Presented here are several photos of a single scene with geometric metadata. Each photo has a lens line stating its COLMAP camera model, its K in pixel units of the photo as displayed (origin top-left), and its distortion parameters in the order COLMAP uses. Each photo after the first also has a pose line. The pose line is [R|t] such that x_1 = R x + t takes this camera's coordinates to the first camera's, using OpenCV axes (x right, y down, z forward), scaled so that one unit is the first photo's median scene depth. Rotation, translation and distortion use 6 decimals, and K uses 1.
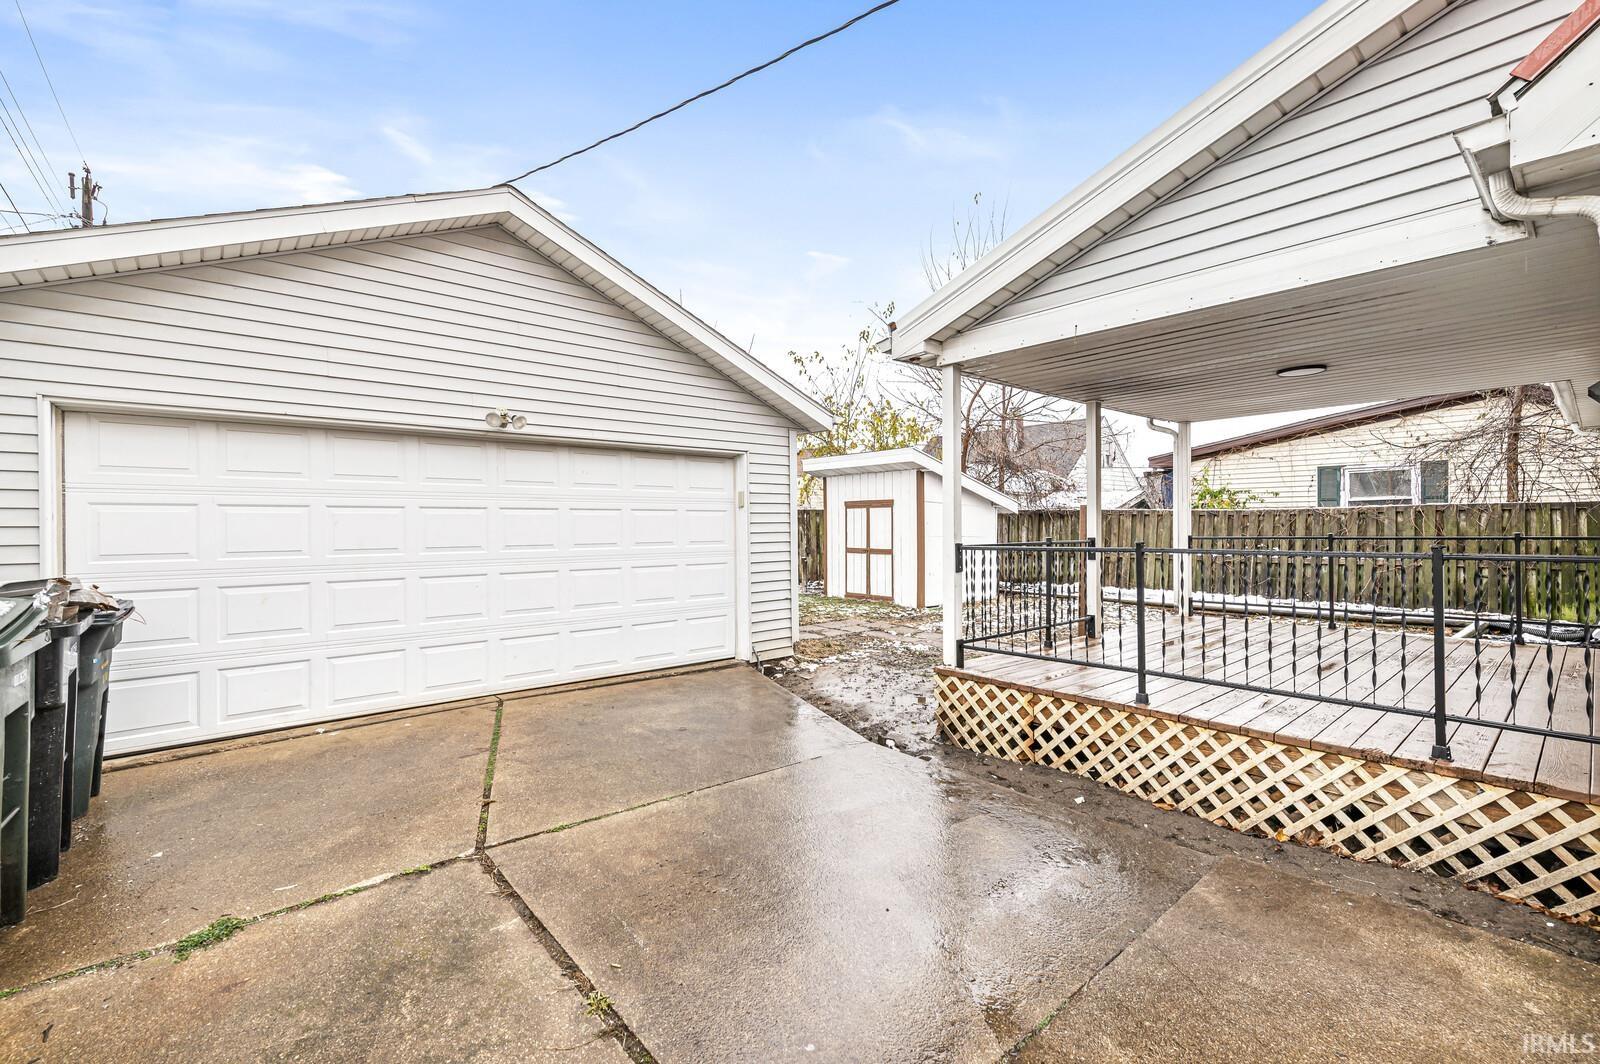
lens RADIAL K [[693.8, 0, 803.5], [0, 693.8, 525.6], [0, 0, 1]] dist [-0.000703, -0.000369]
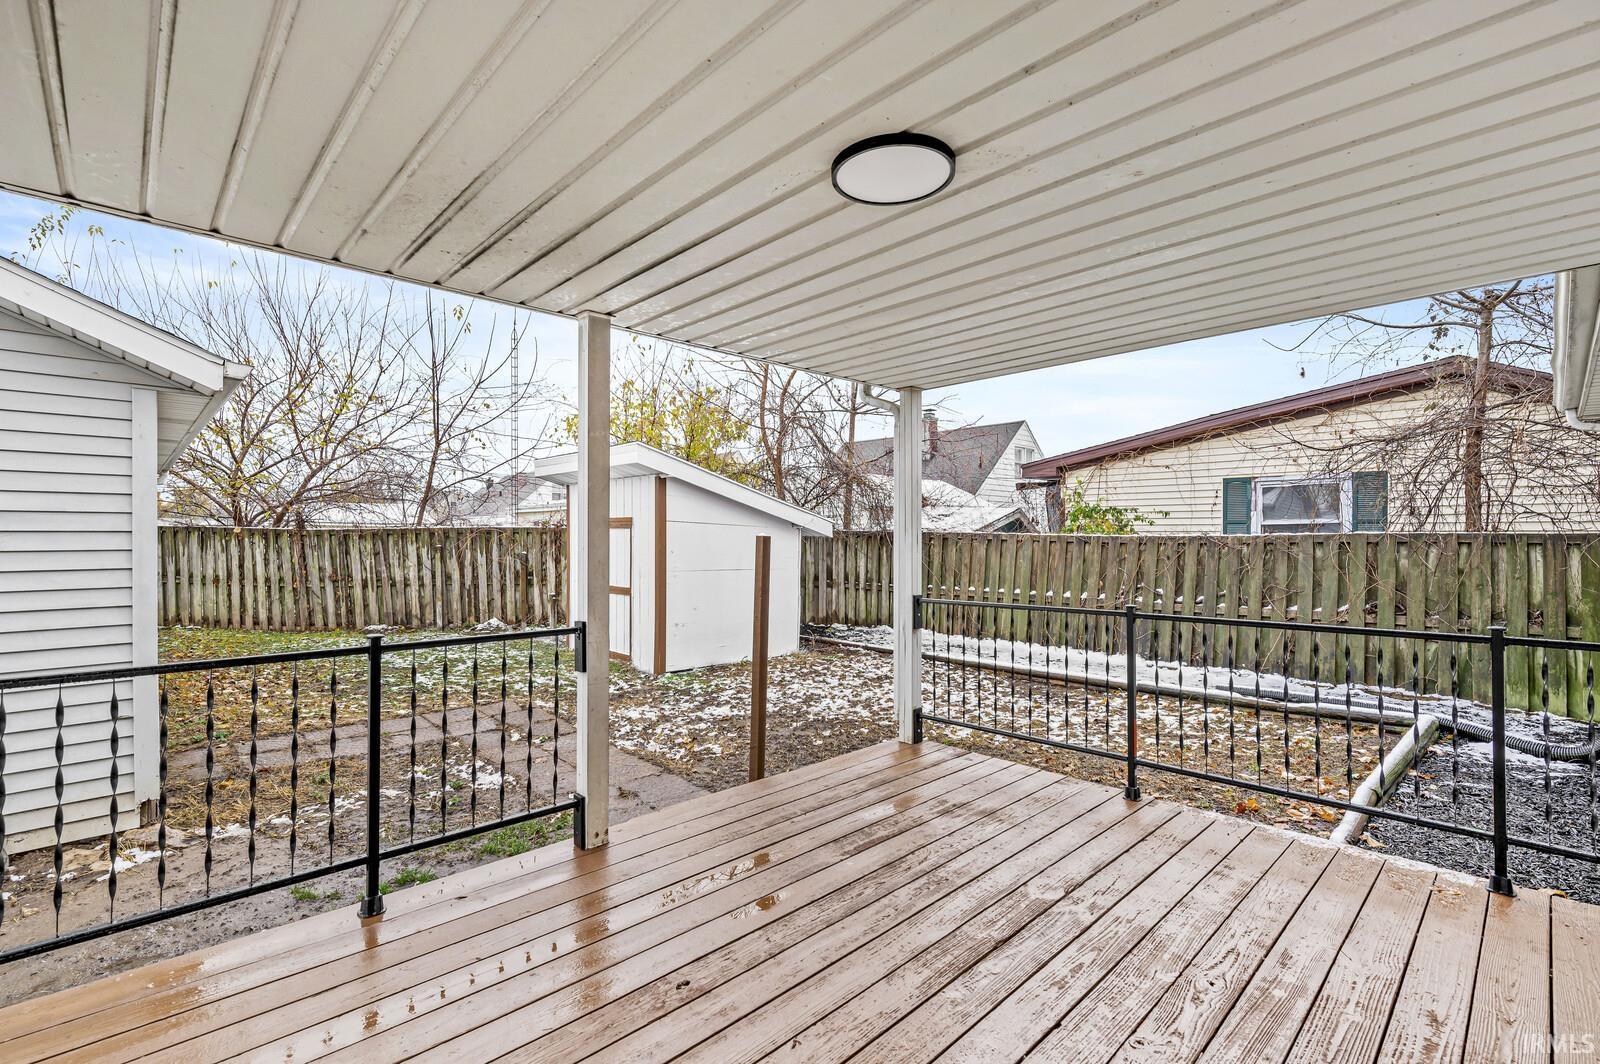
lens RADIAL K [[718.5, 0, 797.8], [0, 718.5, 531.8], [0, 0, 1]] dist [-0.002420, 0.000004]
pose [[0.998843, 0.008652, 0.047307, 0.303709], [-0.008251, 0.999928, -0.008675, -0.020705], [-0.047378, 0.008274, 0.998843, 0.304400]]
